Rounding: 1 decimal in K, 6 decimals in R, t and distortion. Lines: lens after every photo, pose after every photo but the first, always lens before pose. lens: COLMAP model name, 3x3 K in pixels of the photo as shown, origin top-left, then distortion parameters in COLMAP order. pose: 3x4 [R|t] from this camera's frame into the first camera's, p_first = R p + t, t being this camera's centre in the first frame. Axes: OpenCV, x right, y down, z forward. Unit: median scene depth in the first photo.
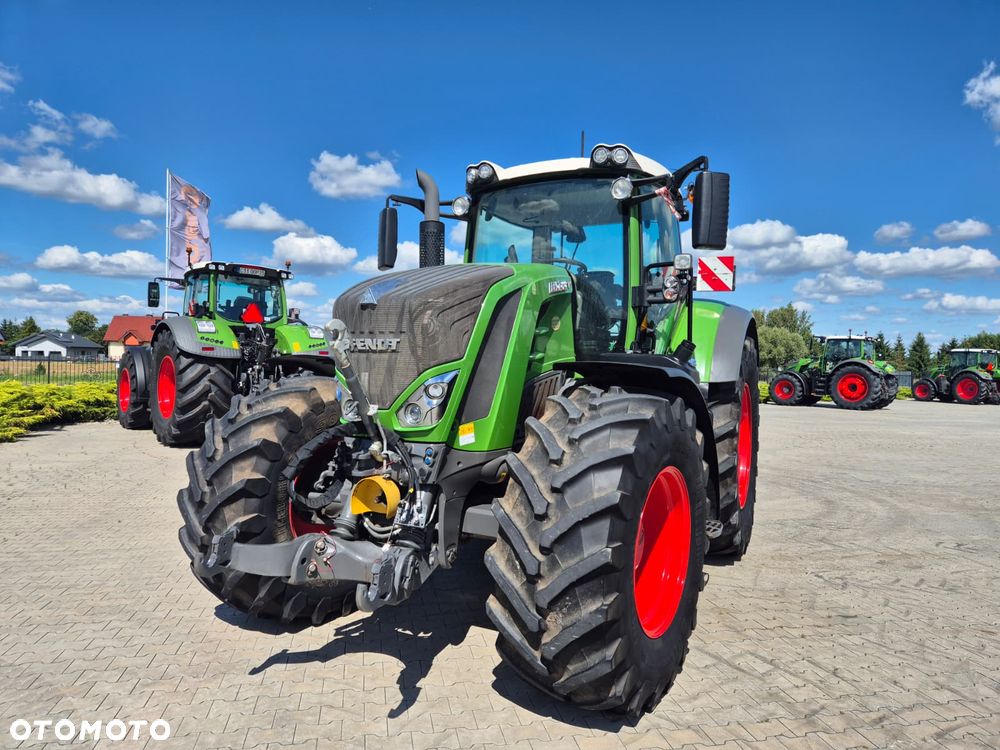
lens RADIAL K [[670.6, 0, 497.0], [0, 670.6, 378.0], [0, 0, 1]] dist [0.080258, -0.071638]
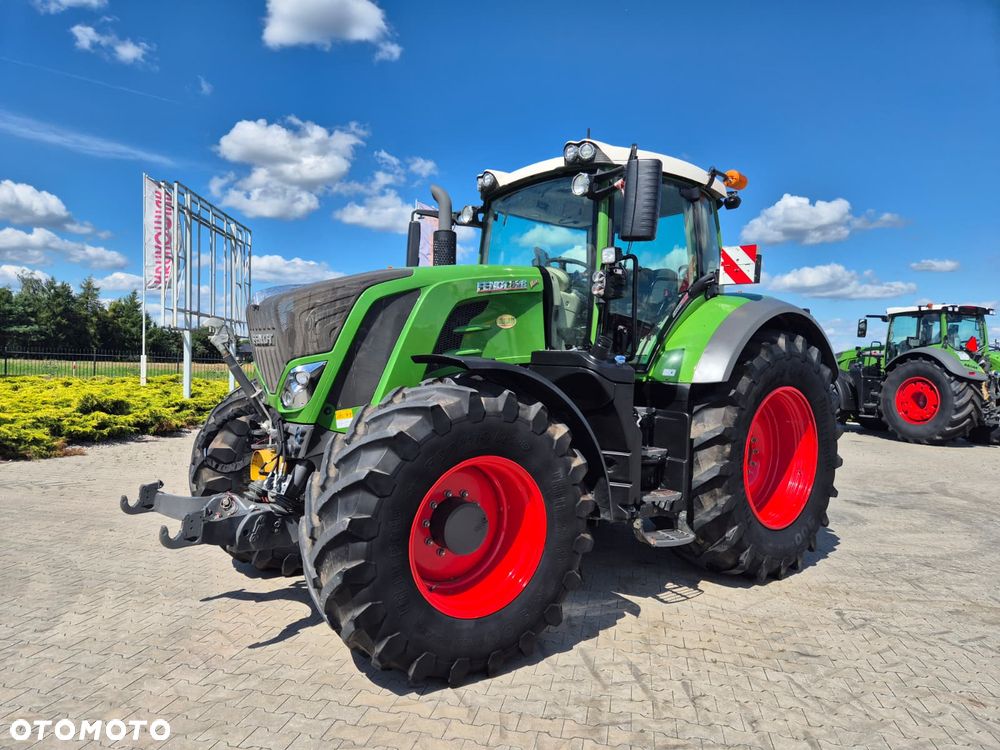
lens RADIAL K [[670.1, 0, 490.1], [0, 670.1, 384.4], [0, 0, 1]] dist [0.082644, -0.075508]
pose [[0.912946, 0.020142, -0.407583, 0.540016], [-0.021294, 0.999772, 0.001708, 0.015950], [0.407524, 0.007120, 0.913167, 0.051700]]
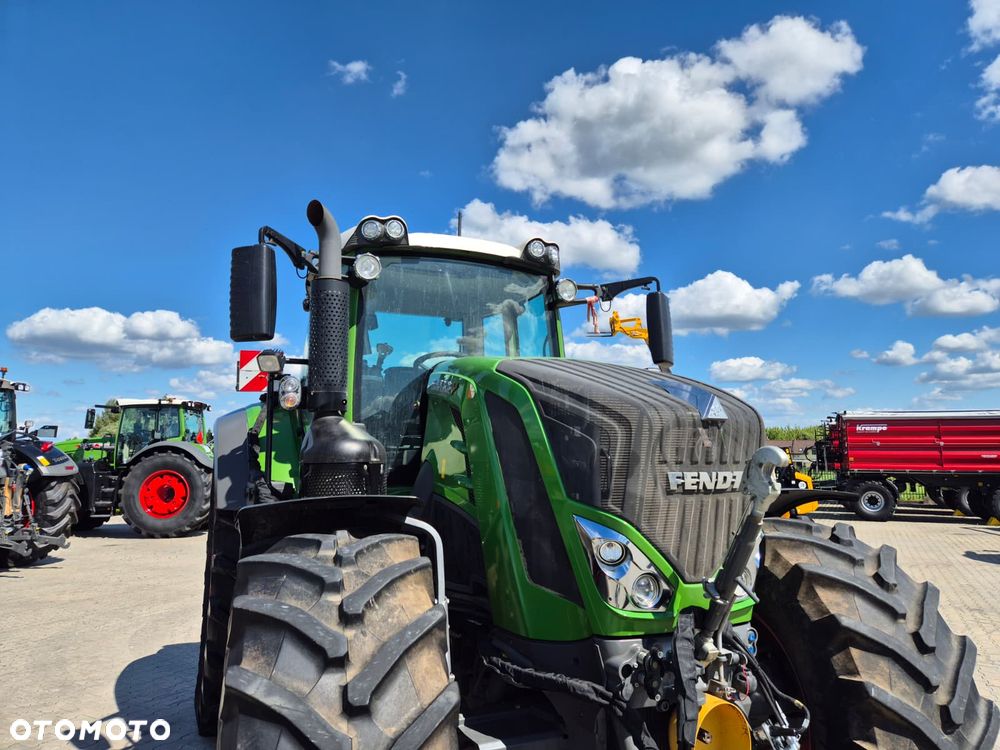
lens RADIAL K [[670.6, 0, 507.3], [0, 670.6, 371.8], [0, 0, 1]] dist [0.080258, -0.071638]
pose [[0.622324, 0.080333, 0.778627, -0.653836], [0.032961, 0.991148, -0.128604, -0.061160], [-0.782066, 0.105698, 0.614167, 0.586223]]
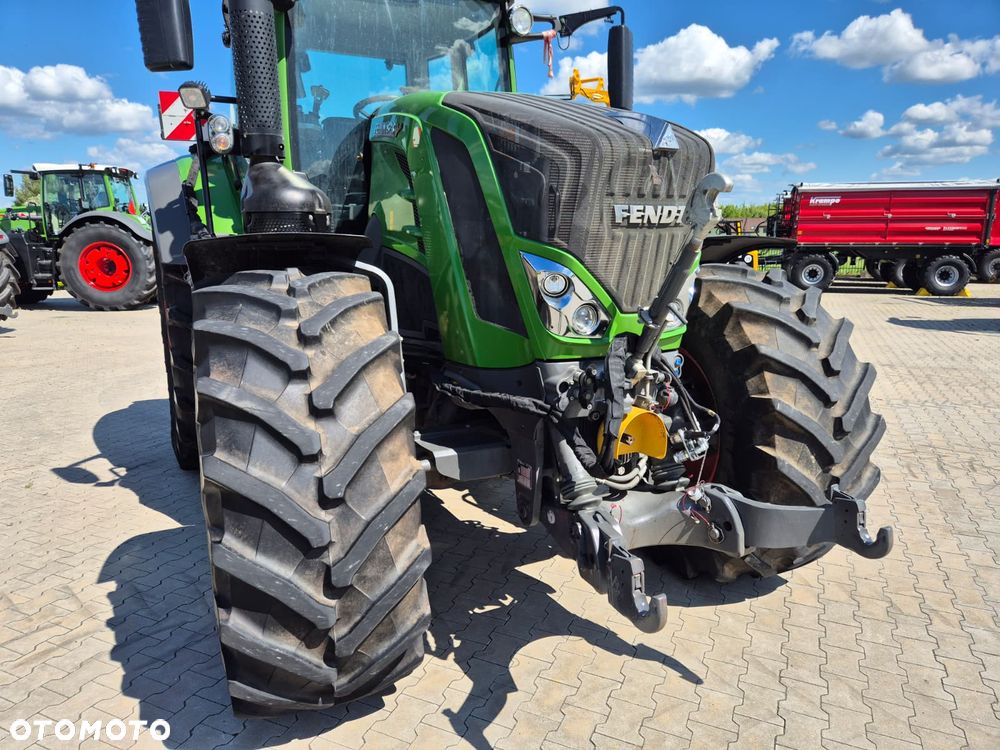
lens RADIAL K [[670.6, 0, 493.8], [0, 670.6, 389.4], [0, 0, 1]] dist [0.080258, -0.071638]
pose [[0.582058, -0.195578, 0.789277, -0.662199], [0.033191, 0.975550, 0.217258, -0.025589], [-0.812469, -0.100260, 0.574318, 0.577532]]
